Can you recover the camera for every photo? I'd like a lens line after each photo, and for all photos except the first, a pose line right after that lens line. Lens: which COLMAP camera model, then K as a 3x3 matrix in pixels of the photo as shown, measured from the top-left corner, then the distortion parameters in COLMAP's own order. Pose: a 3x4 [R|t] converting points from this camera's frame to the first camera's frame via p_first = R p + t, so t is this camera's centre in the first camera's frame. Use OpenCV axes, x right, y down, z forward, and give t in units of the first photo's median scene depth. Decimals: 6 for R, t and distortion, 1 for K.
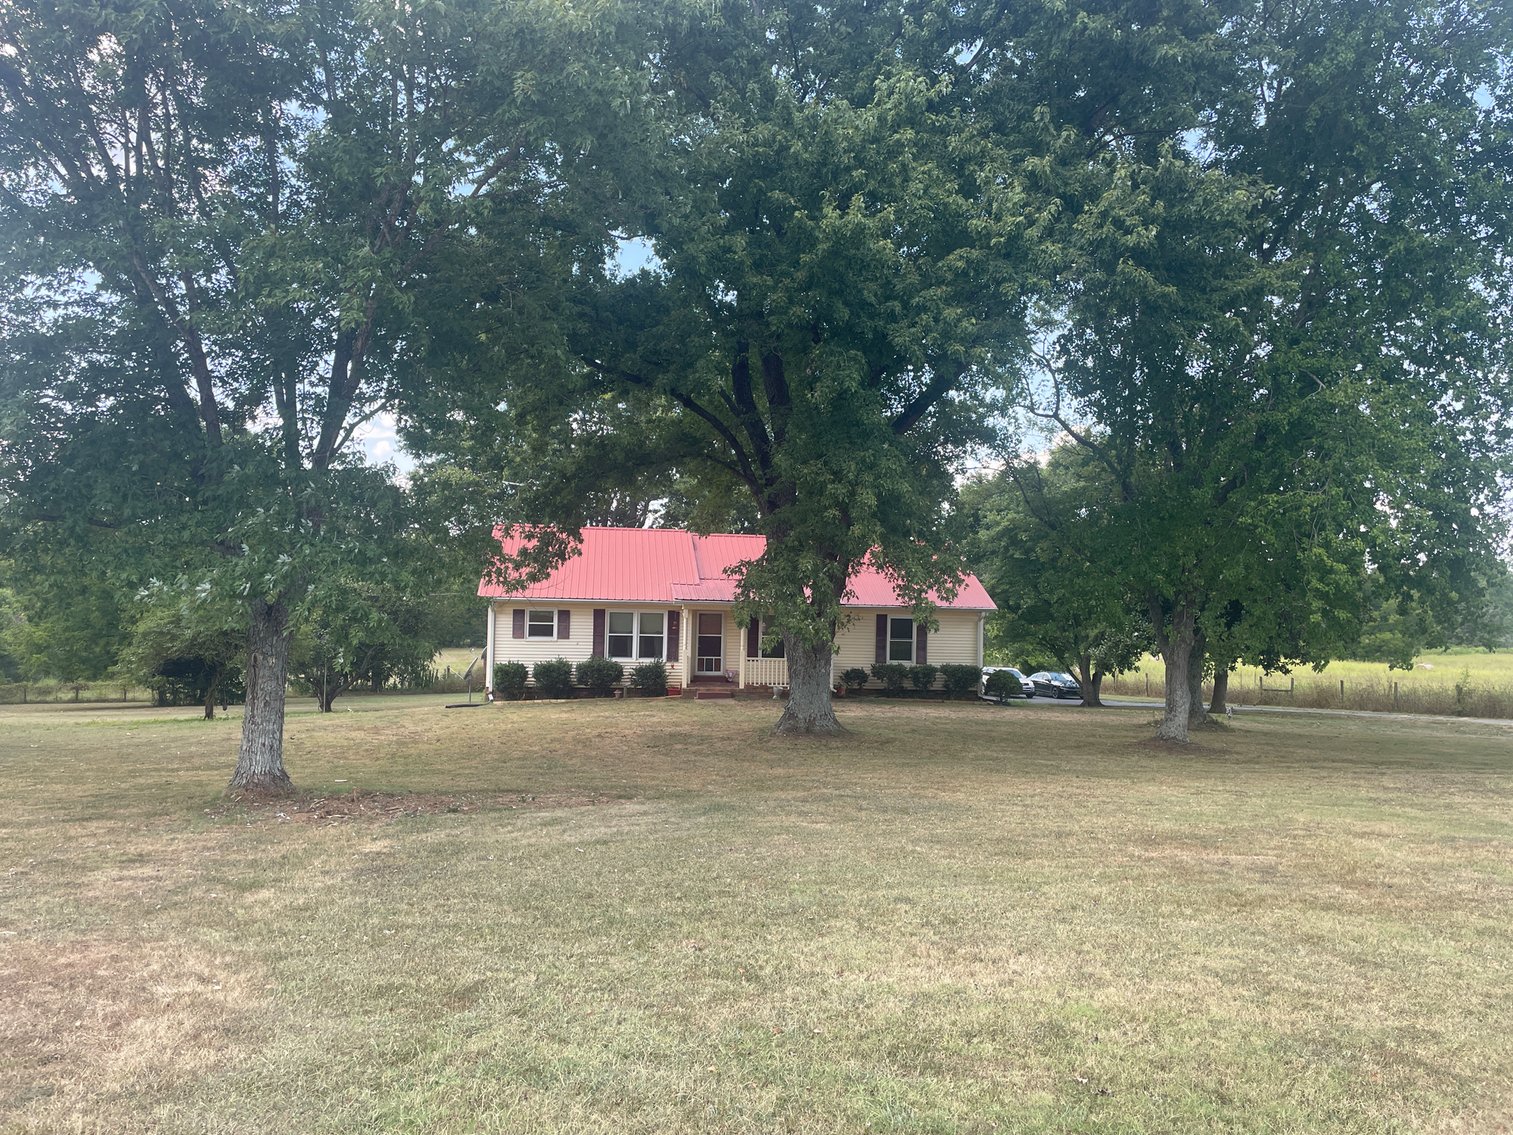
lens RADIAL K [[1004.7, 0, 756.5], [0, 1004.7, 567.5], [0, 0, 1]] dist [0.005084, 0.000198]
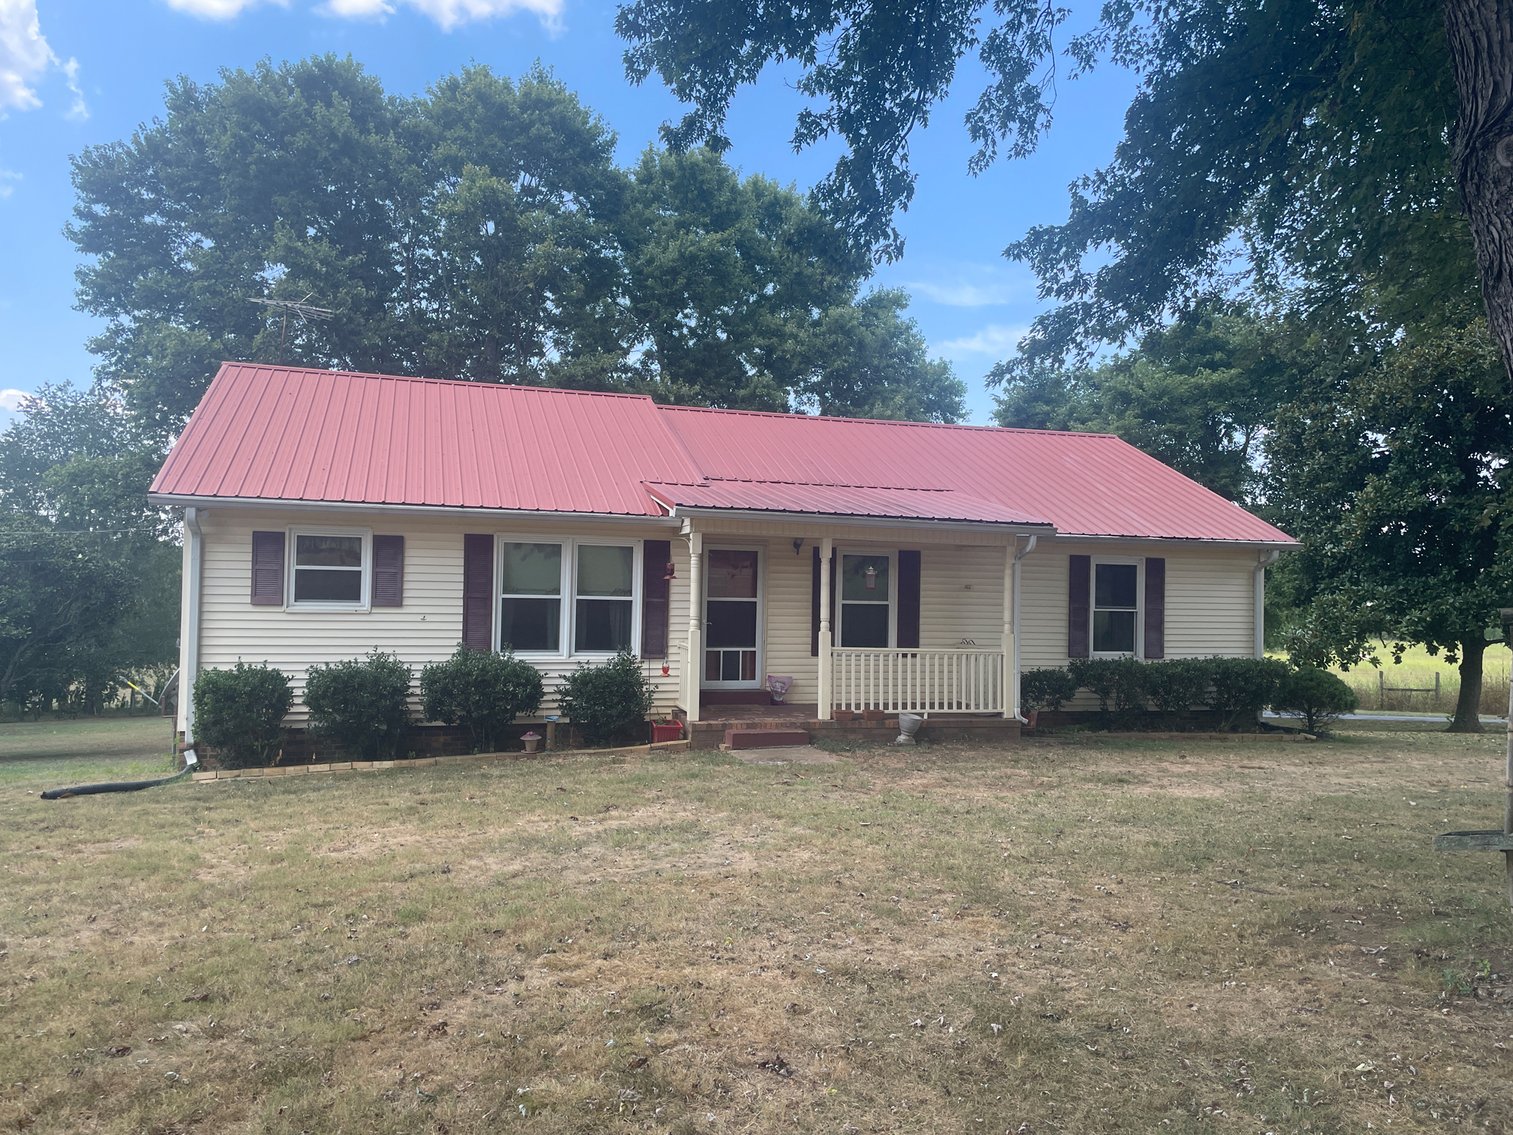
lens RADIAL K [[1004.7, 0, 756.5], [0, 1004.7, 567.5], [0, 0, 1]] dist [0.005084, 0.000198]
pose [[0.984183, 0.001887, 0.177145, -0.117431], [-0.001397, 0.999995, -0.002892, 0.056034], [-0.177149, 0.002598, 0.984181, 0.575051]]
